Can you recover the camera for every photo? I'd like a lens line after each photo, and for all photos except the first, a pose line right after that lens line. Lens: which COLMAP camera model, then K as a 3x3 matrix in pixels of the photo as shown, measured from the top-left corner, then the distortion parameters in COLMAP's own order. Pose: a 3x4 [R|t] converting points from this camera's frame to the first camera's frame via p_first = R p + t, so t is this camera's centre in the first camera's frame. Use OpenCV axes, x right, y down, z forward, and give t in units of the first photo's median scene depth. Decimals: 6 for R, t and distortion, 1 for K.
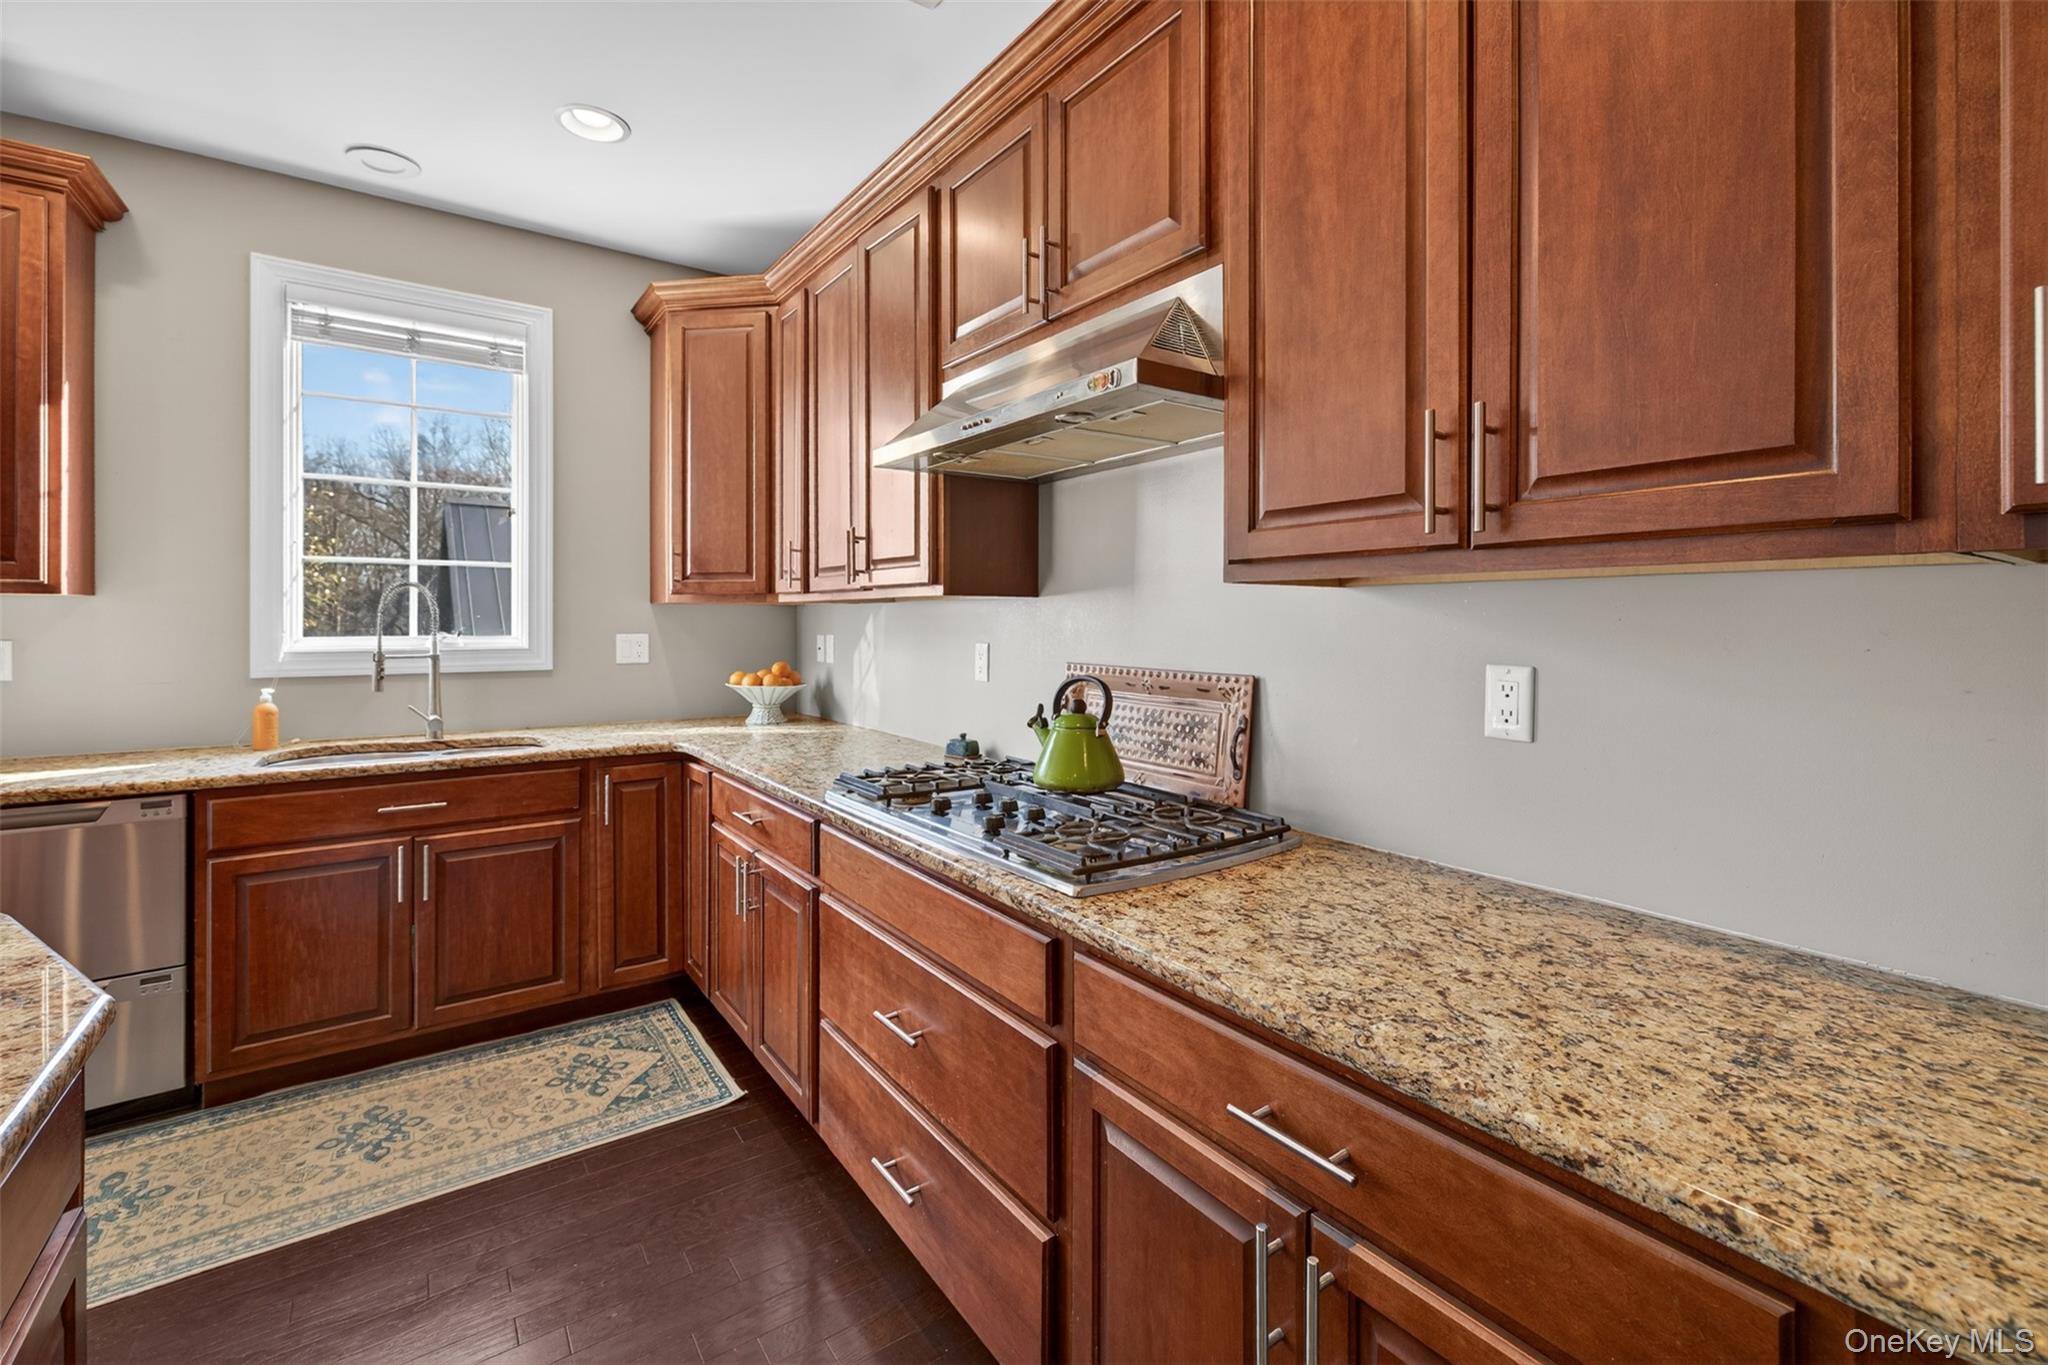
lens RADIAL K [[870.4, 0, 1024.6], [0, 870.4, 622.4], [0, 0, 1]] dist [0.006444, -0.002550]
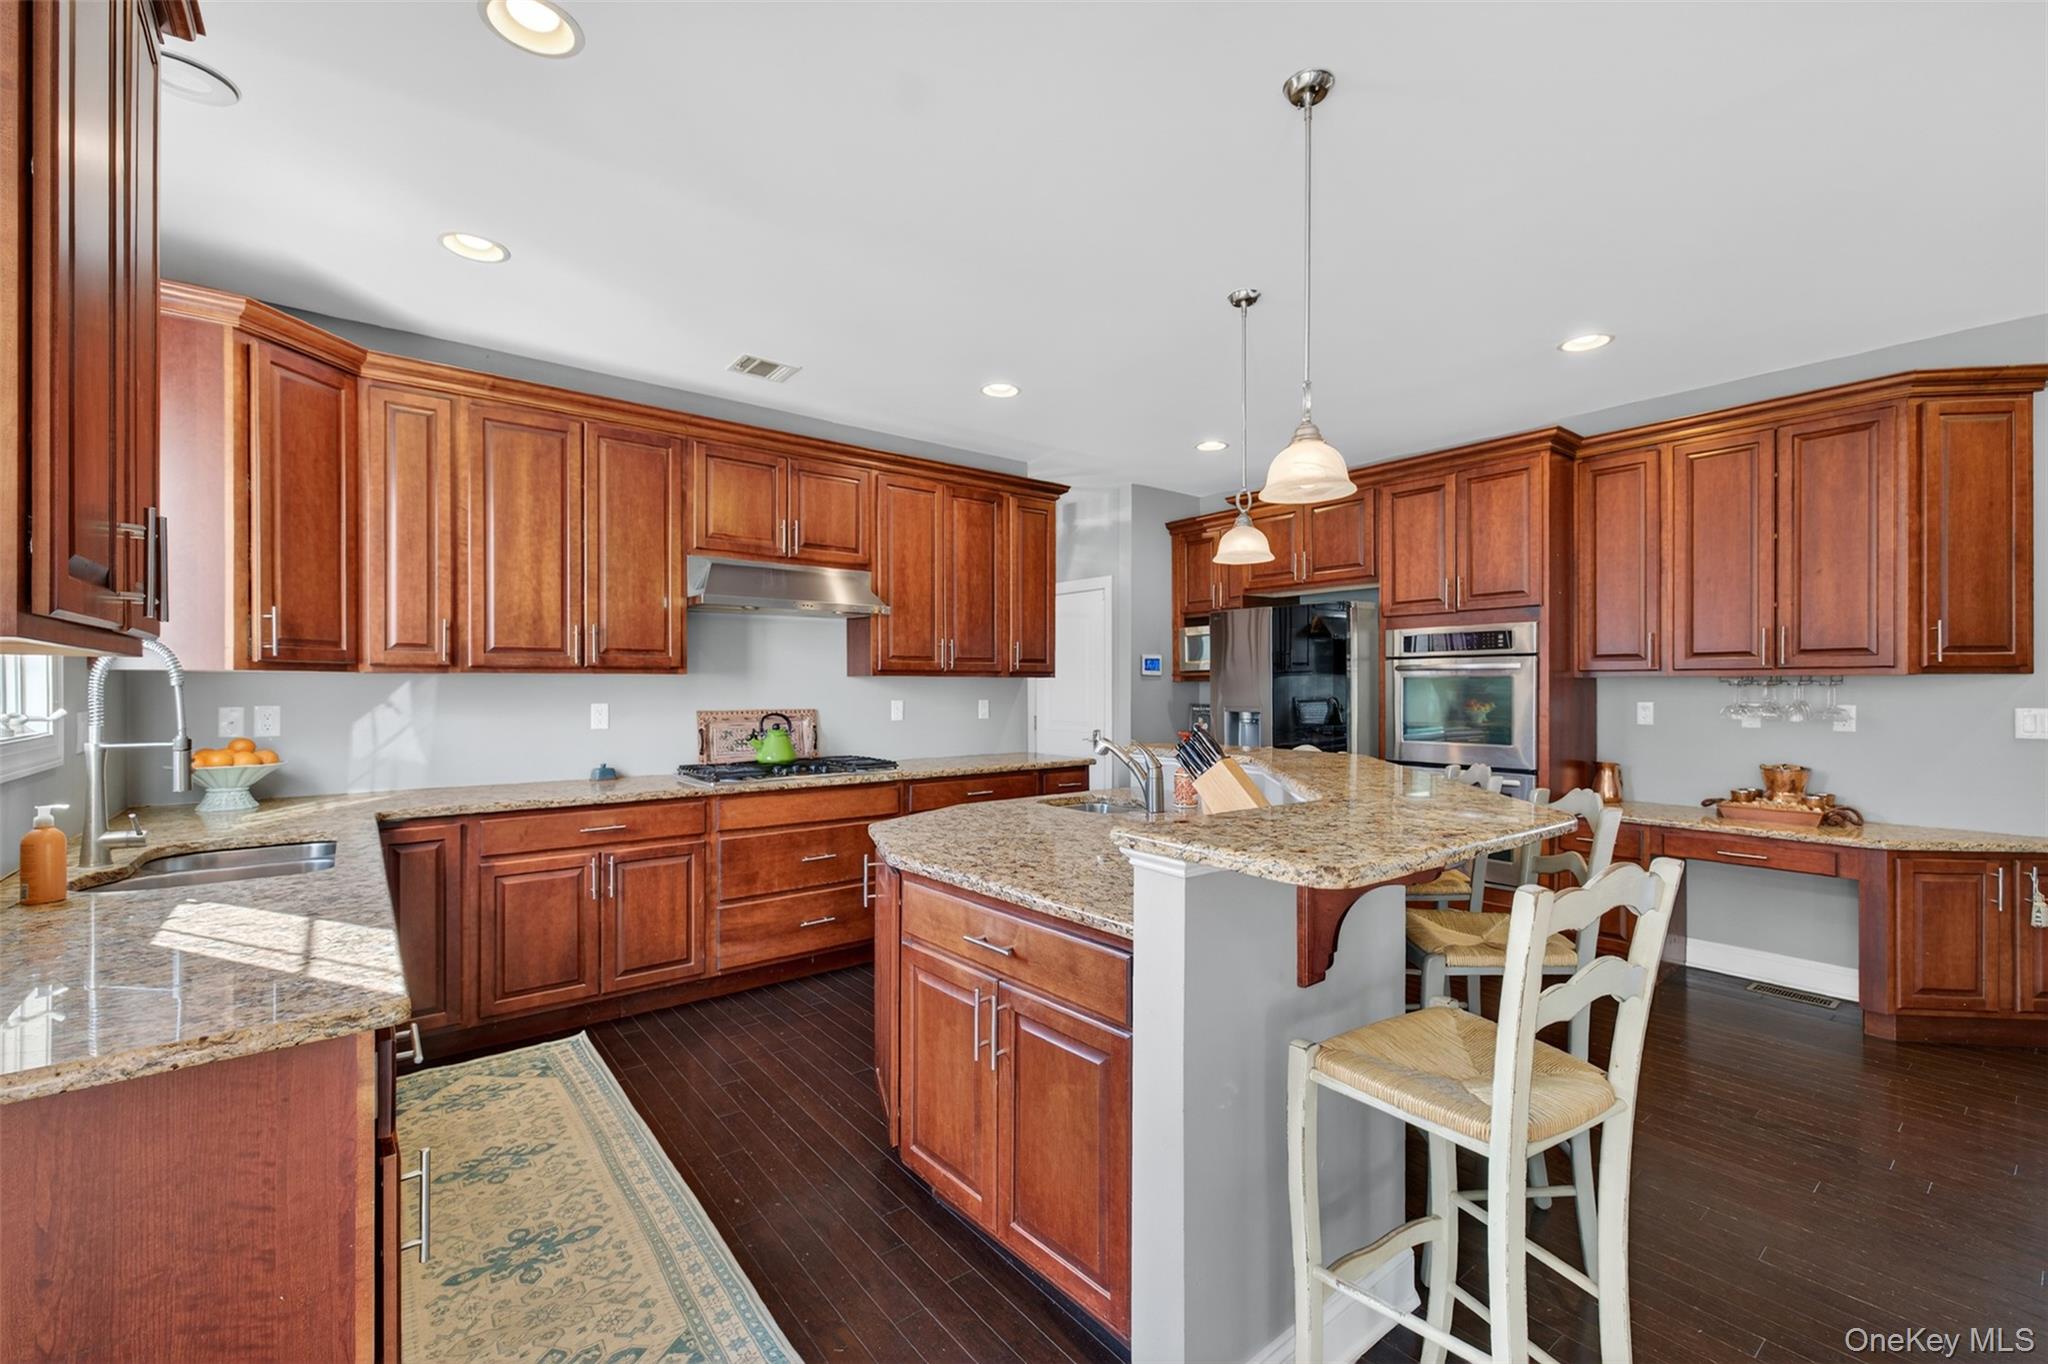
lens RADIAL K [[870.4, 0, 1026.4], [0, 870.4, 686.6], [0, 0, 1]] dist [0.006444, -0.002550]
pose [[-0.048652, -0.002683, 0.998812, -1.651112], [0.004648, 0.999985, 0.002912, -0.007955], [-0.998805, 0.004784, -0.048638, 0.347157]]
